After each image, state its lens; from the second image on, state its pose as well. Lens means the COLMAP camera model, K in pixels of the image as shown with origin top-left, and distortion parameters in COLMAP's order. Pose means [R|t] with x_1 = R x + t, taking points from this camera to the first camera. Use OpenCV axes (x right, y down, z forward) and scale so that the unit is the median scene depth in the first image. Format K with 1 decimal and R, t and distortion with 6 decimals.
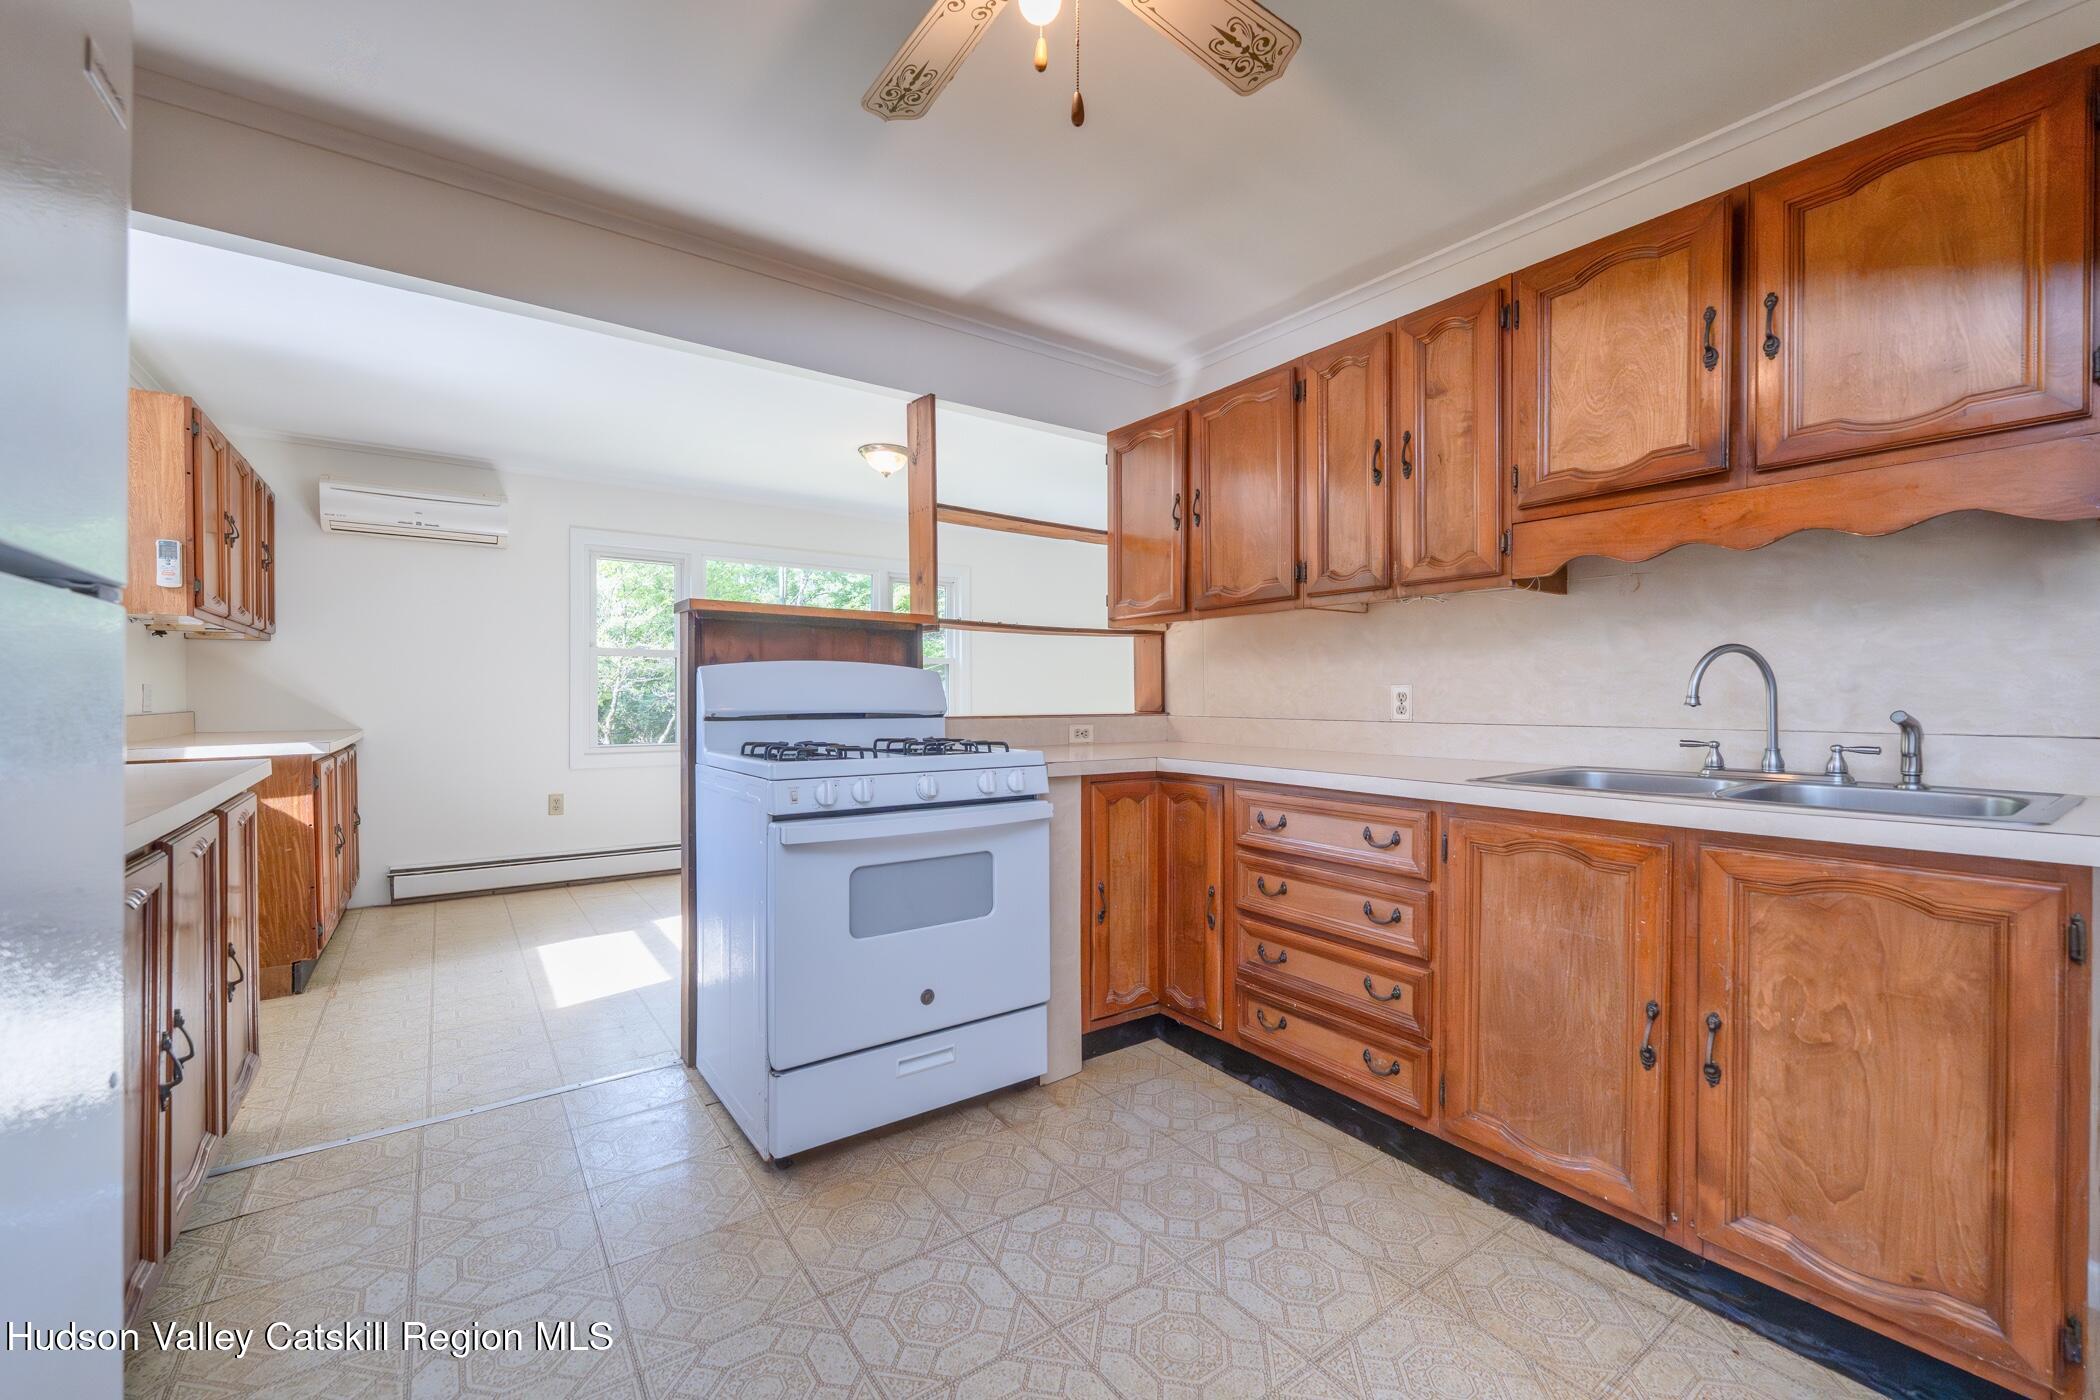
lens RADIAL K [[852.2, 0, 1057.5], [0, 852.2, 703.8], [0, 0, 1]] dist [-0.000165, -0.000153]
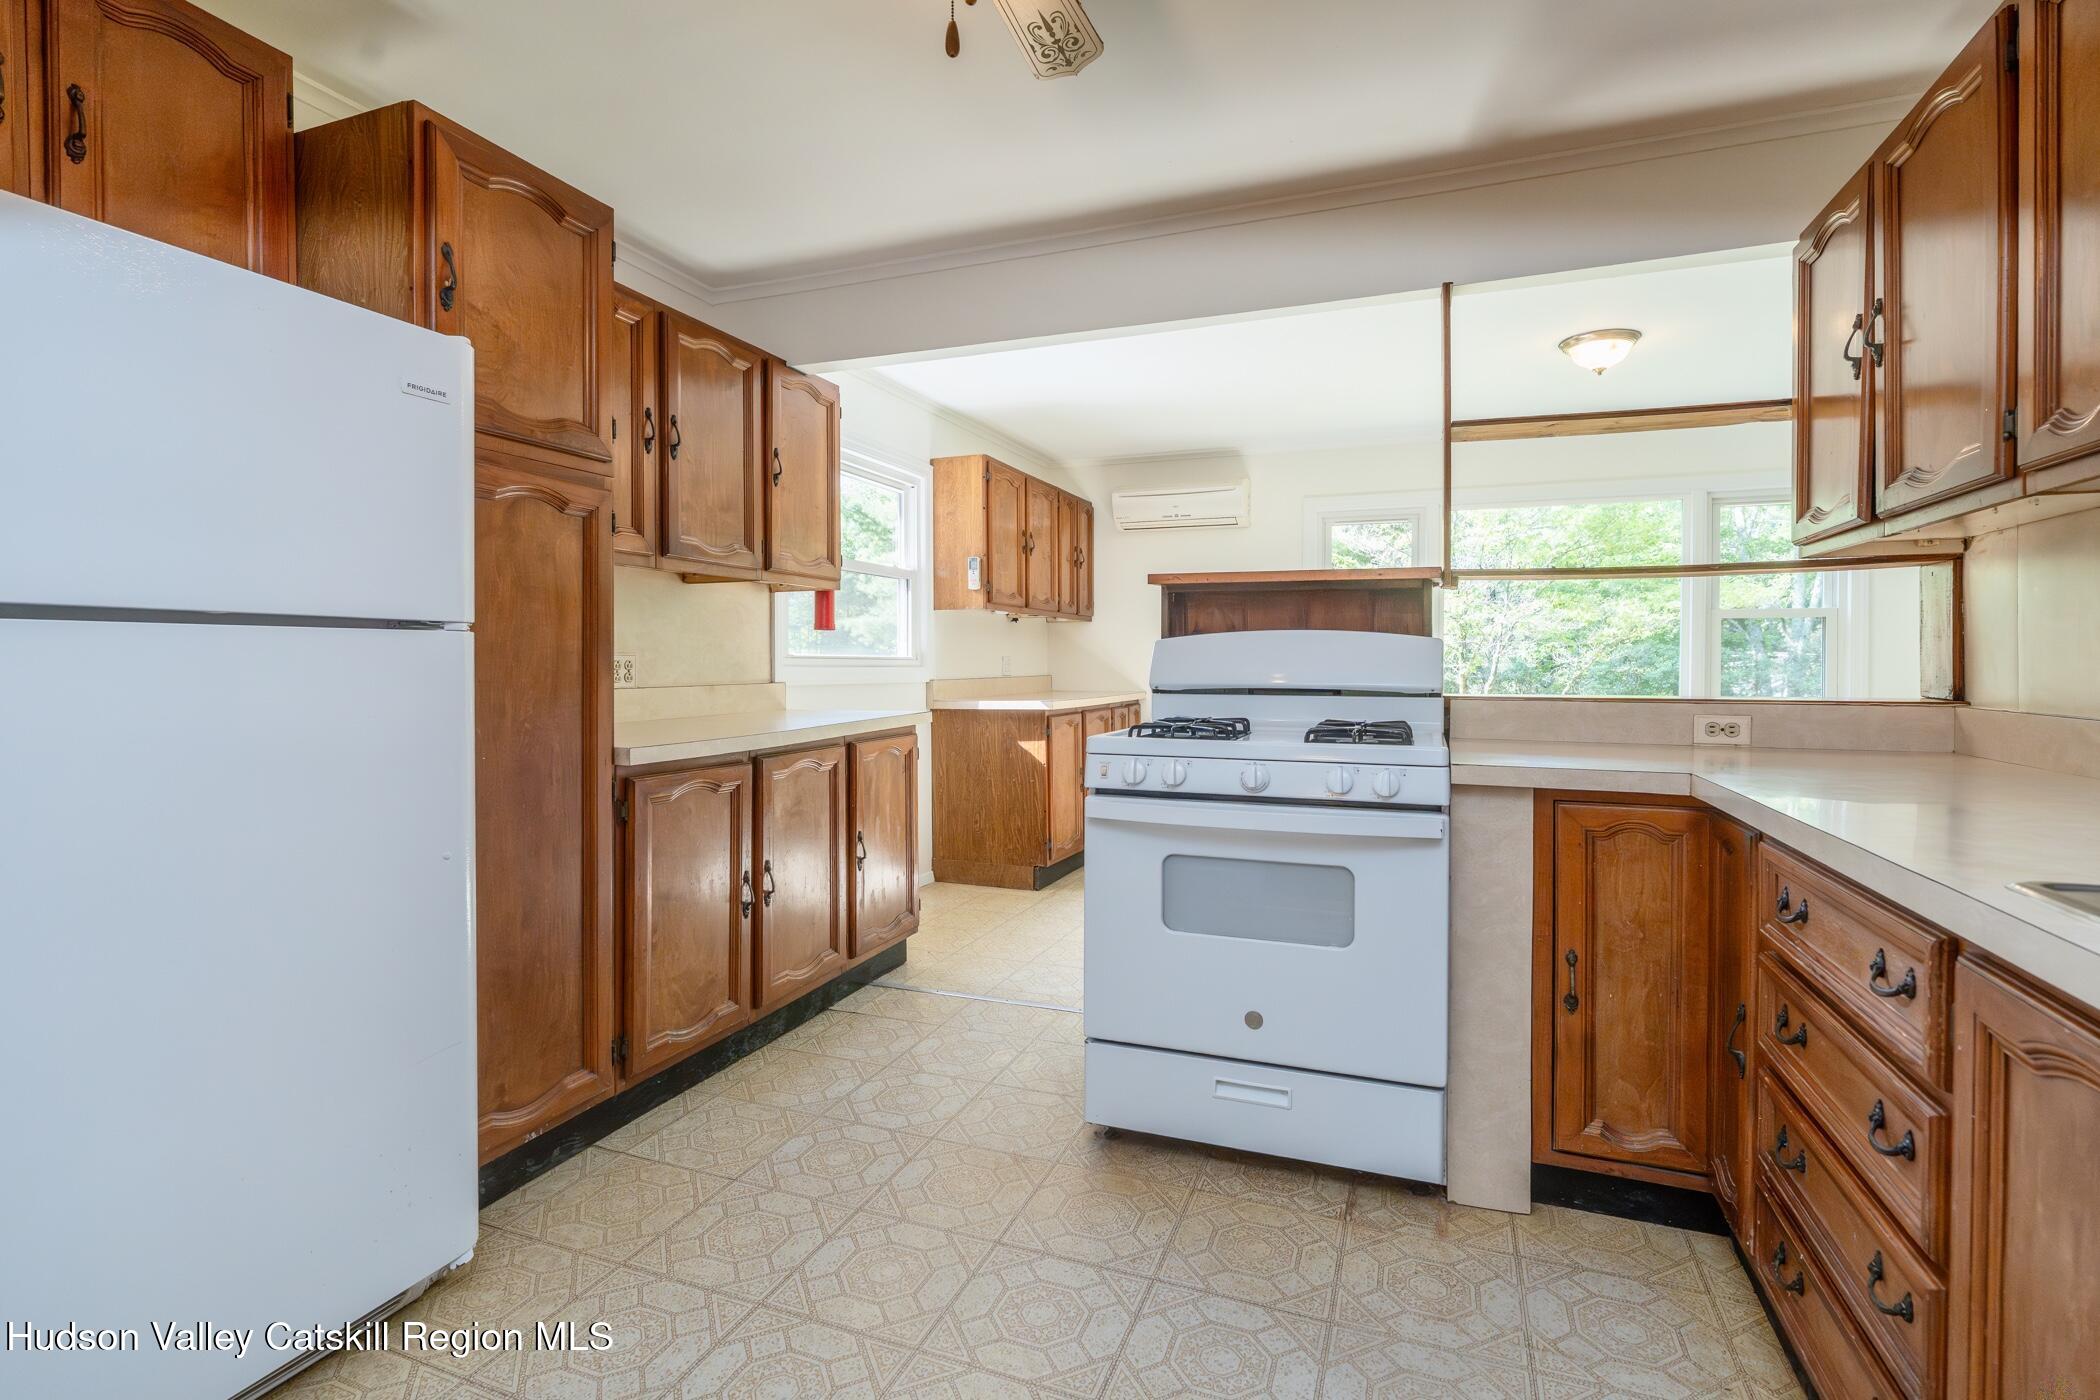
lens RADIAL K [[957.8, 0, 1043.4], [0, 957.8, 676.3], [0, 0, 1]] dist [-0.000509, -0.000680]
pose [[0.554174, 0.013532, -0.832291, 0.496607], [-0.007627, 0.999908, 0.011179, -0.012870], [0.832366, 0.000153, 0.554226, 0.264758]]
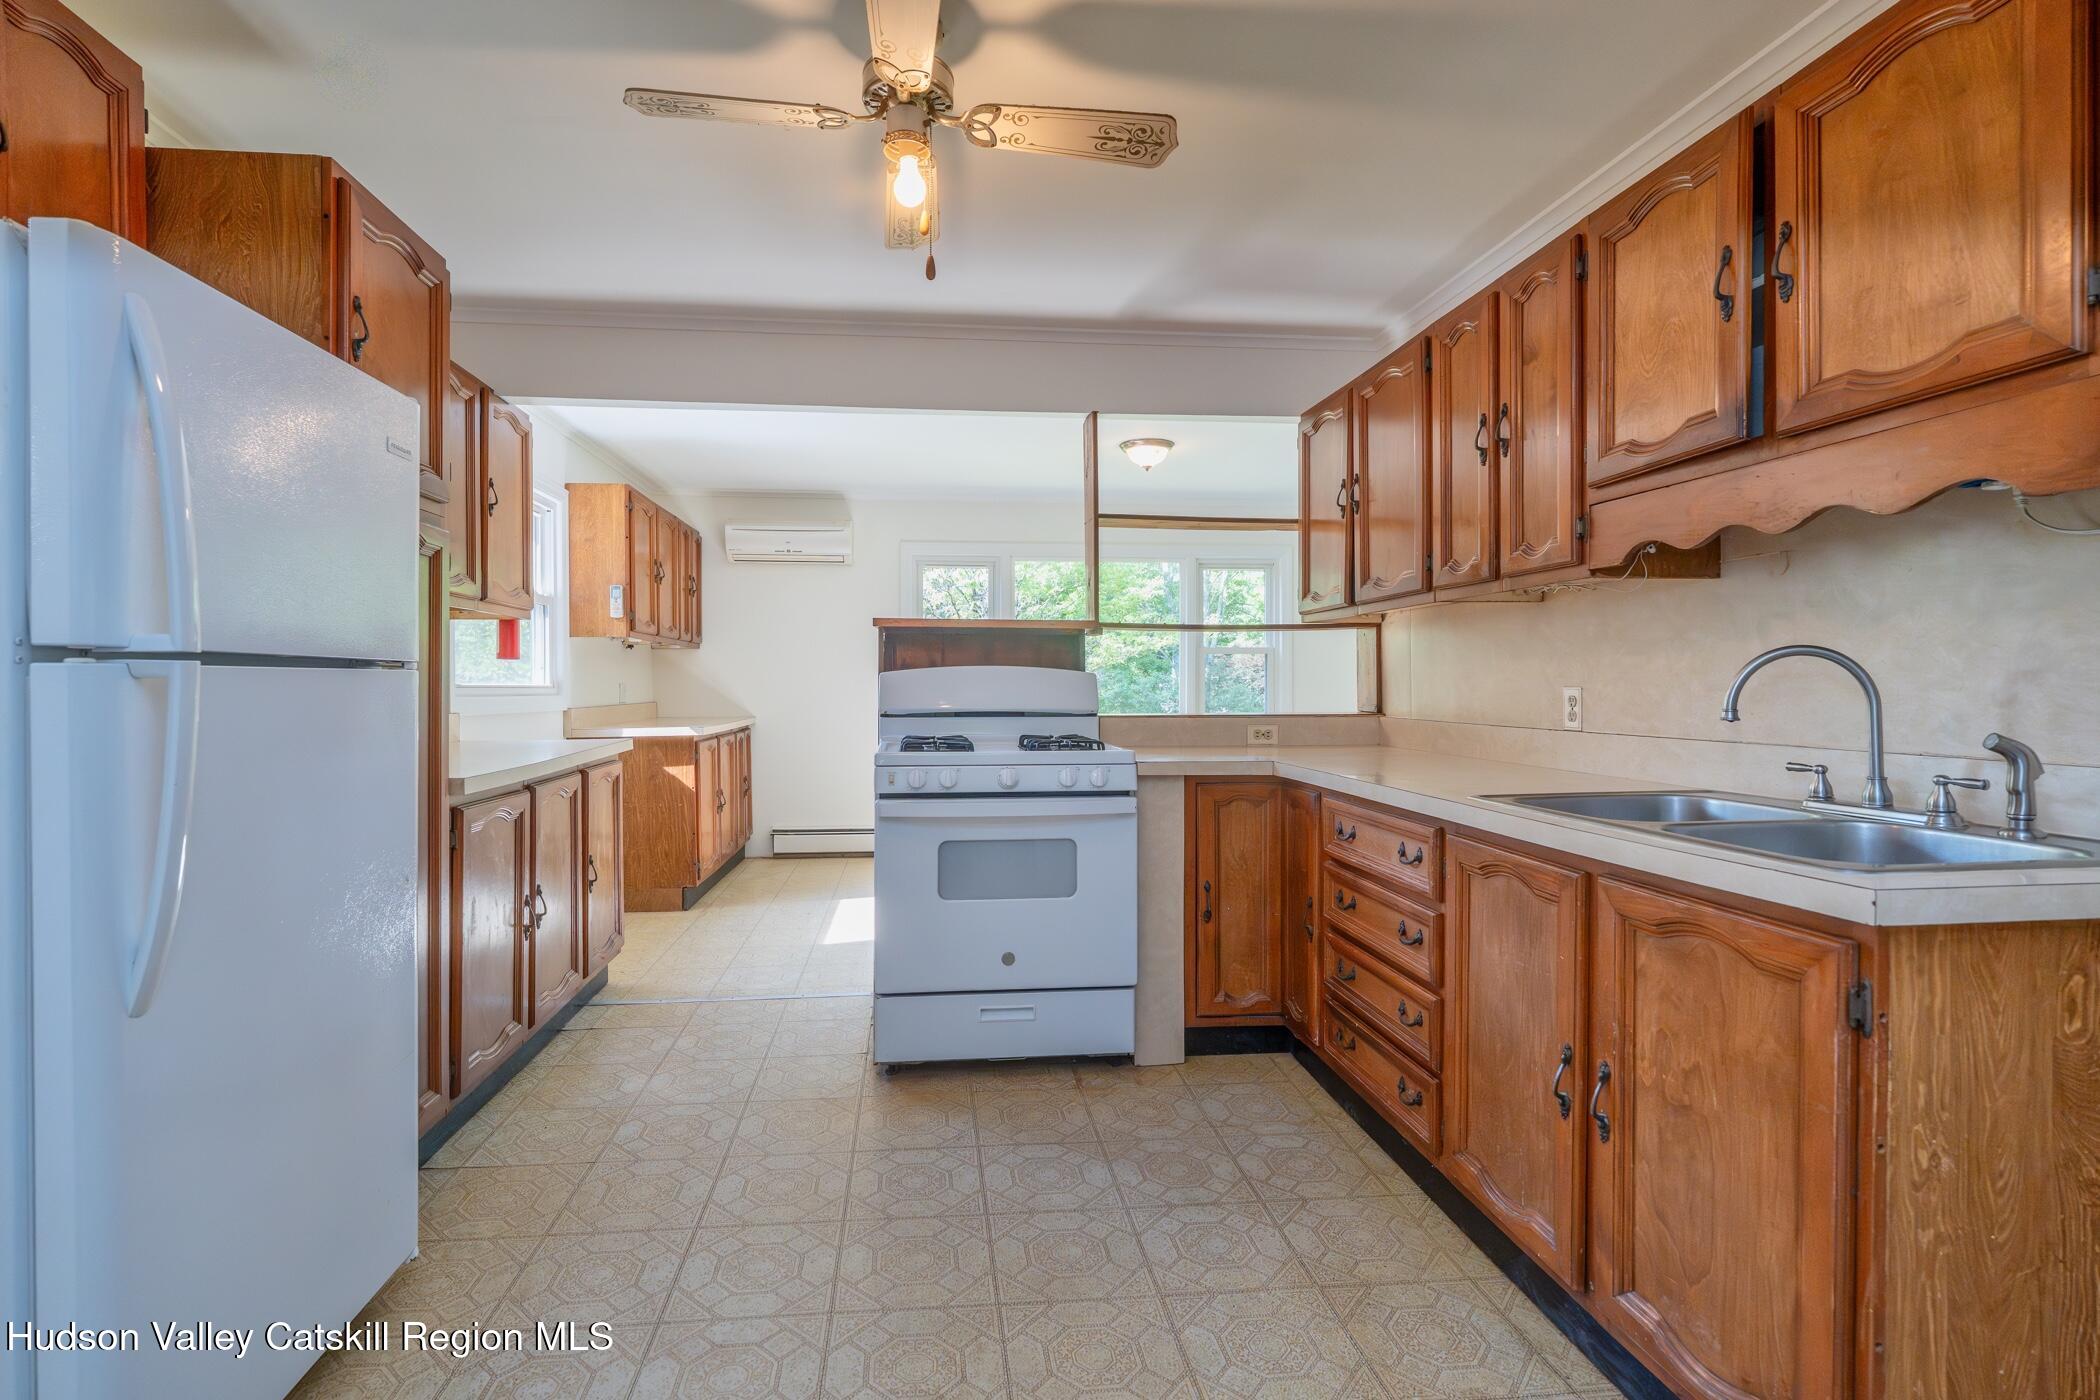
lens RADIAL K [[970.5, 0, 1000.8], [0, 970.5, 696.8], [0, 0, 1]] dist [0.000032, 0.000008]
pose [[0.866309, 0.005207, -0.499482, 0.462361], [-0.002565, 0.999979, 0.005975, -0.019326], [0.499502, -0.003895, 0.866304, -0.137236]]
